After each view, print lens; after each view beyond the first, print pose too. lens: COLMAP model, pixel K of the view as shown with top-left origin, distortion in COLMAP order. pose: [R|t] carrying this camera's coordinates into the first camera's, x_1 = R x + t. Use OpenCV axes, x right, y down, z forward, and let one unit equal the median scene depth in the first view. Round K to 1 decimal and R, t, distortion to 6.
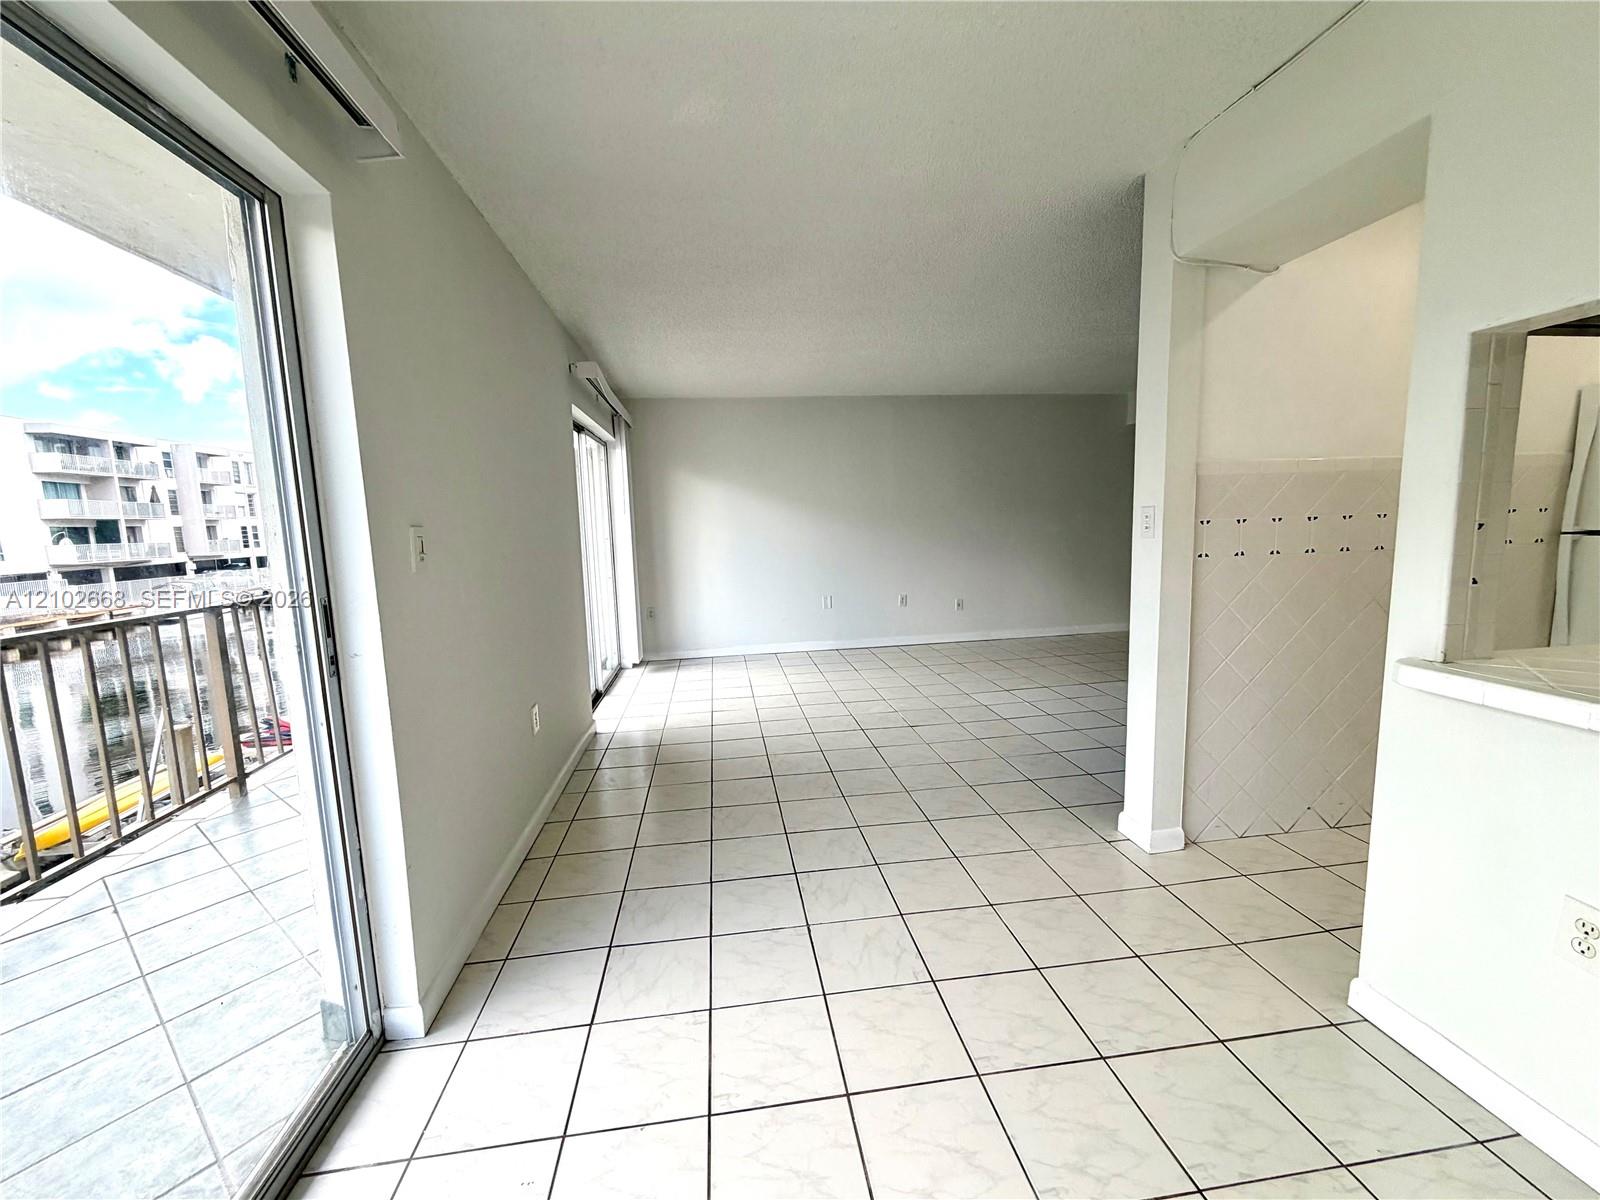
lens RADIAL K [[637.6, 0, 800.0], [0, 637.6, 600.0], [0, 0, 1]] dist [0.002324, 0.000120]
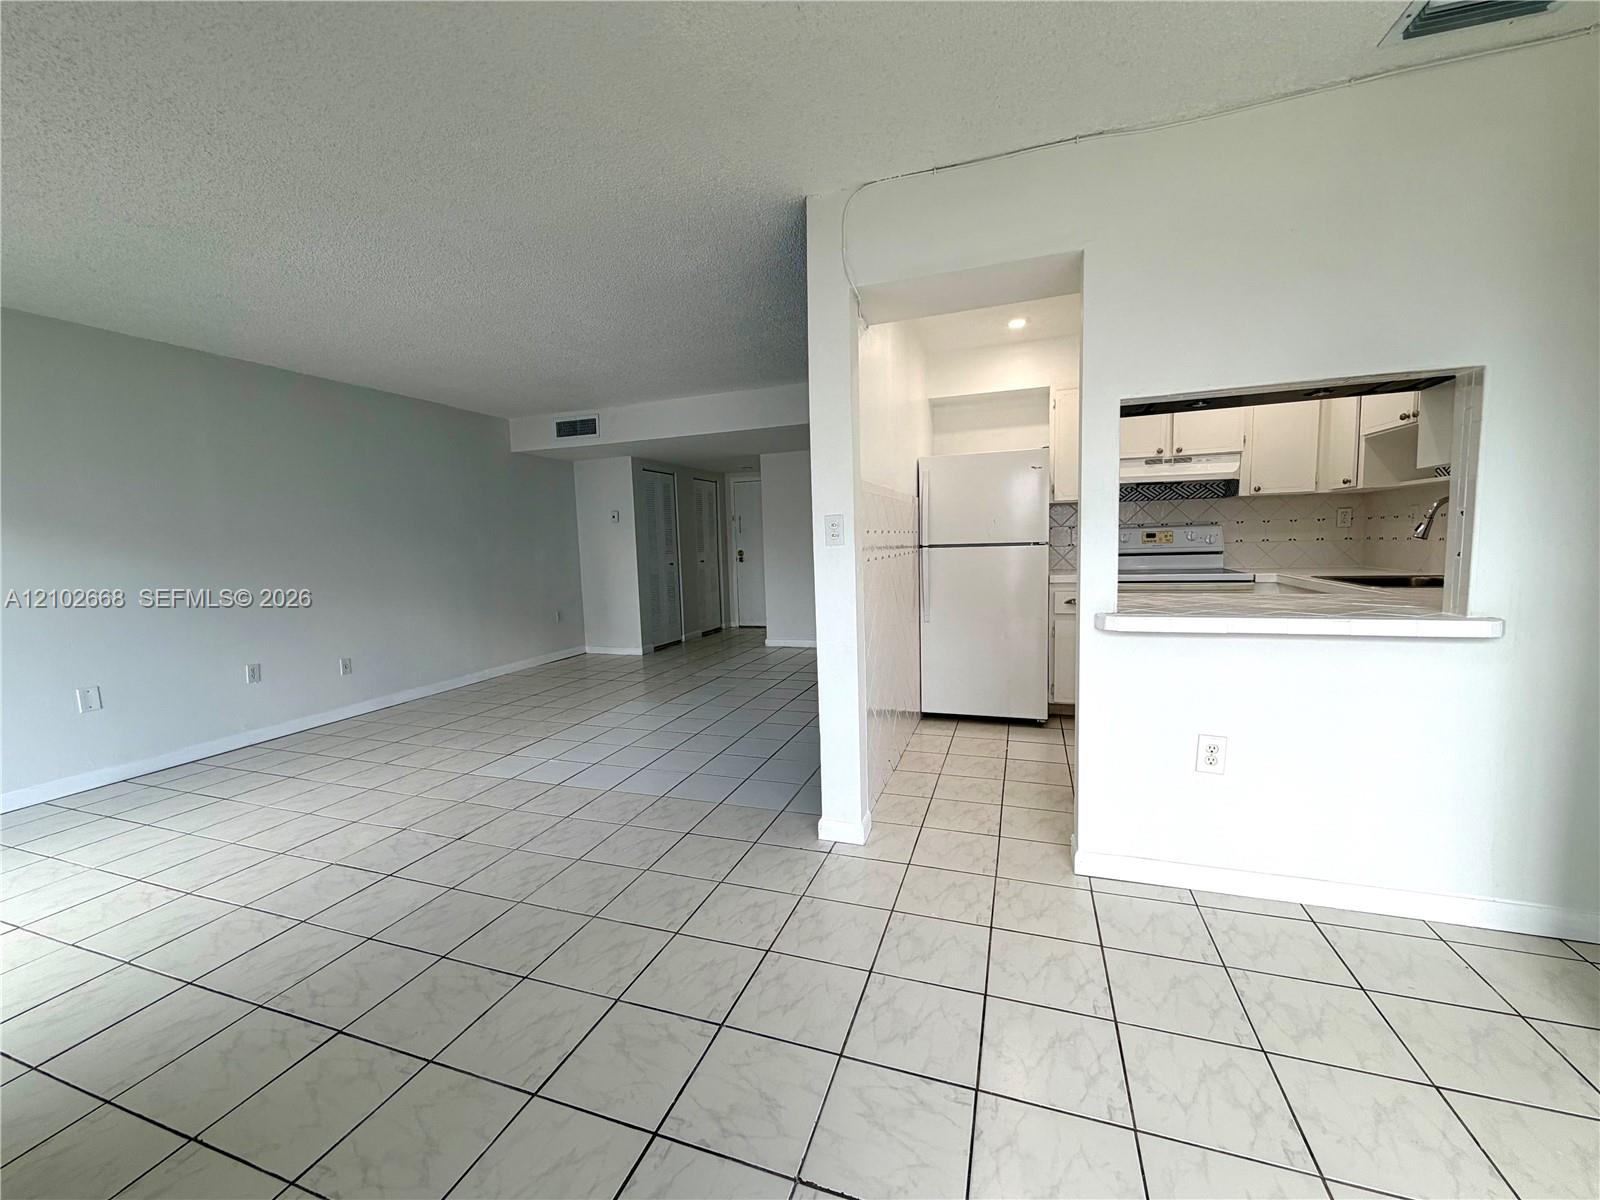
lens RADIAL K [[637.6, 0, 800.0], [0, 637.6, 600.0], [0, 0, 1]] dist [0.002324, 0.000120]
pose [[0.455827, -0.058583, 0.888138, -0.374032], [0.124758, 0.992186, 0.001416, -0.011053], [-0.881282, 0.110157, 0.459574, 0.535729]]
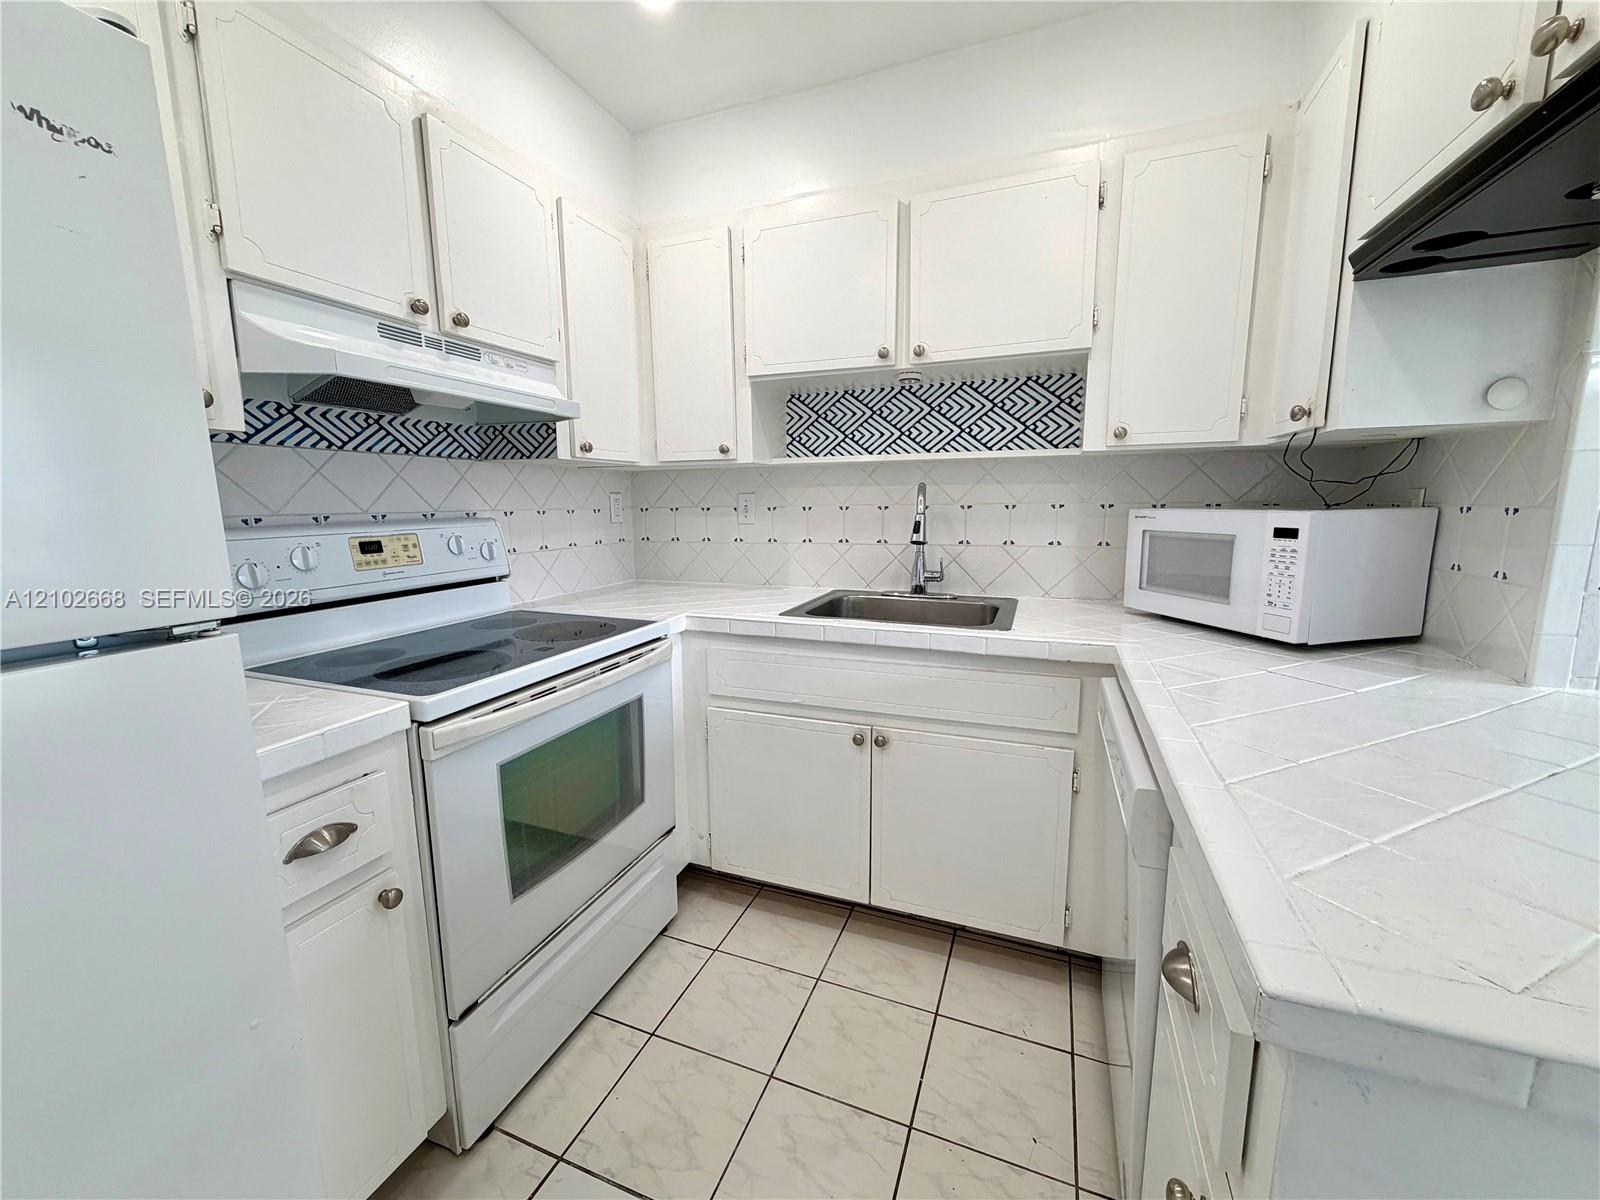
lens RADIAL K [[637.6, 0, 800.0], [0, 637.6, 600.0], [0, 0, 1]] dist [0.002324, 0.000120]
pose [[-0.873250, -0.025035, 0.486629, 0.873690], [0.109120, 0.963268, 0.245370, -0.117365], [-0.474897, 0.267371, -0.838442, 0.803698]]
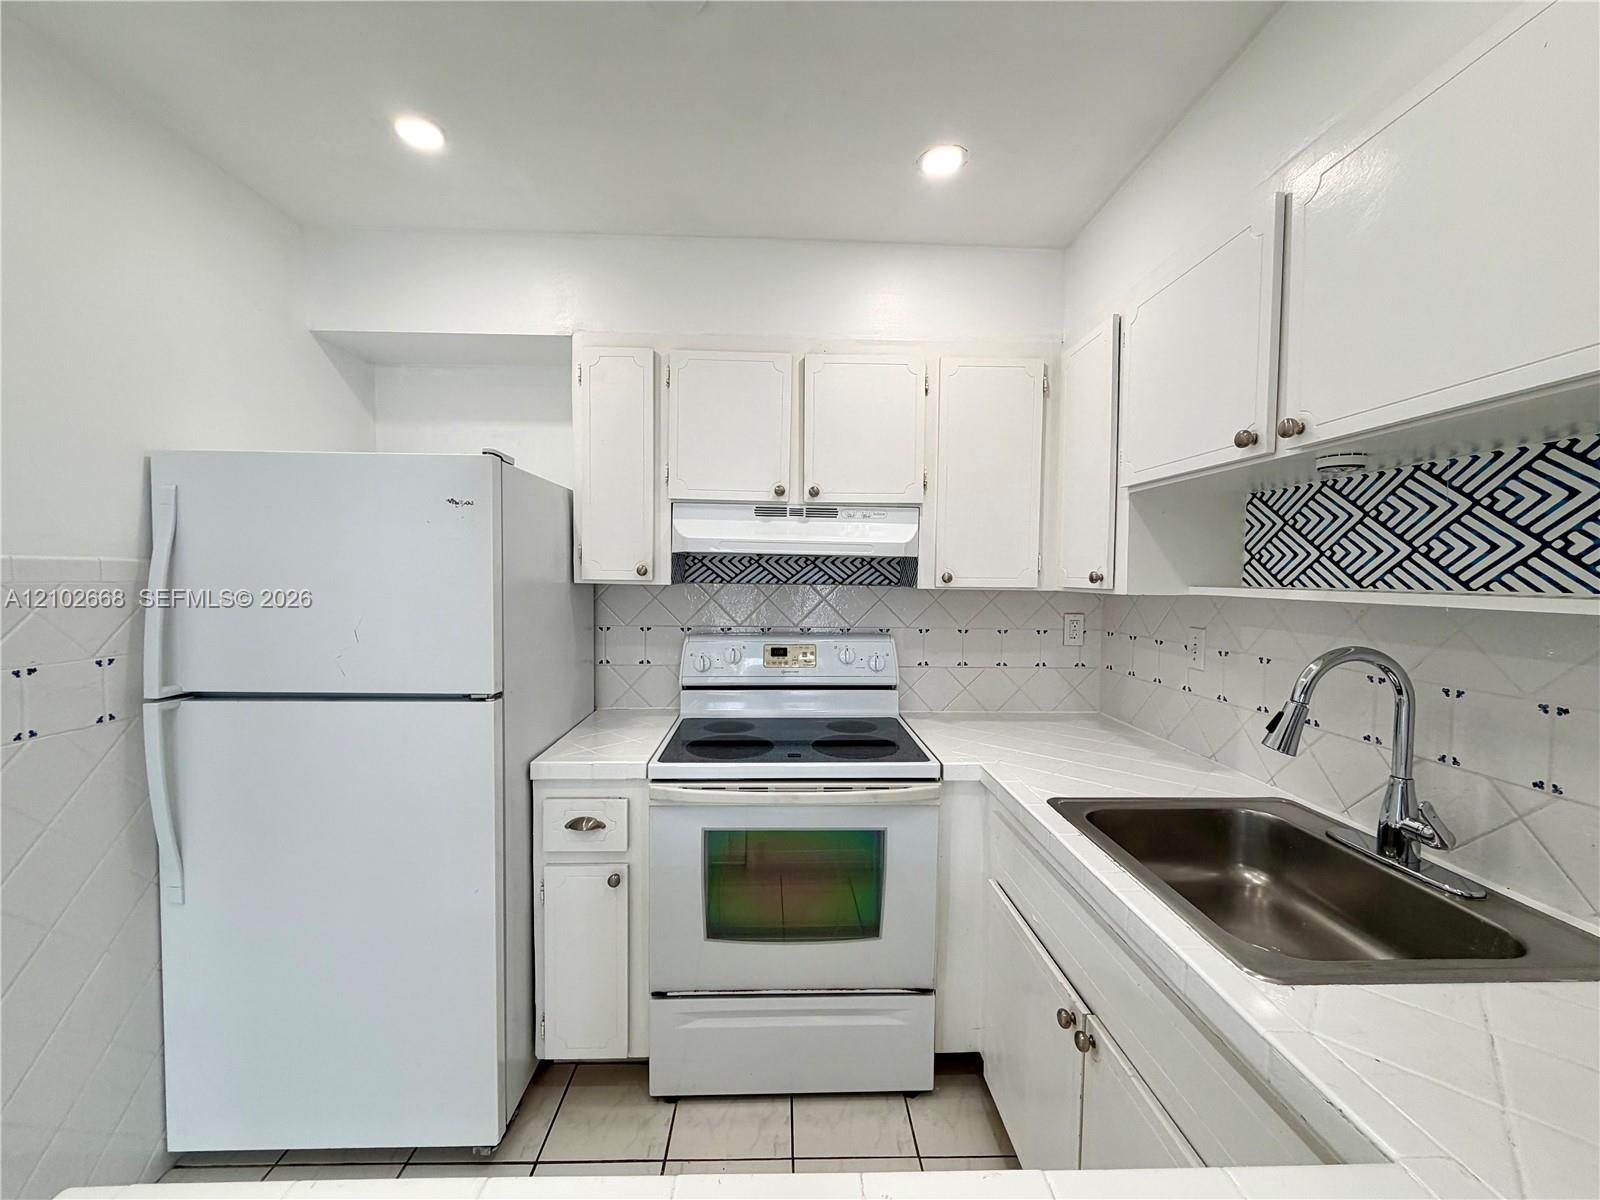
lens RADIAL K [[637.6, 0, 800.0], [0, 637.6, 600.0], [0, 0, 1]] dist [0.002324, 0.000120]
pose [[0.104253, 0.003029, 0.994546, 0.668268], [0.113527, 0.993423, -0.014926, -0.115198], [-0.988050, 0.114464, 0.103223, 0.349980]]
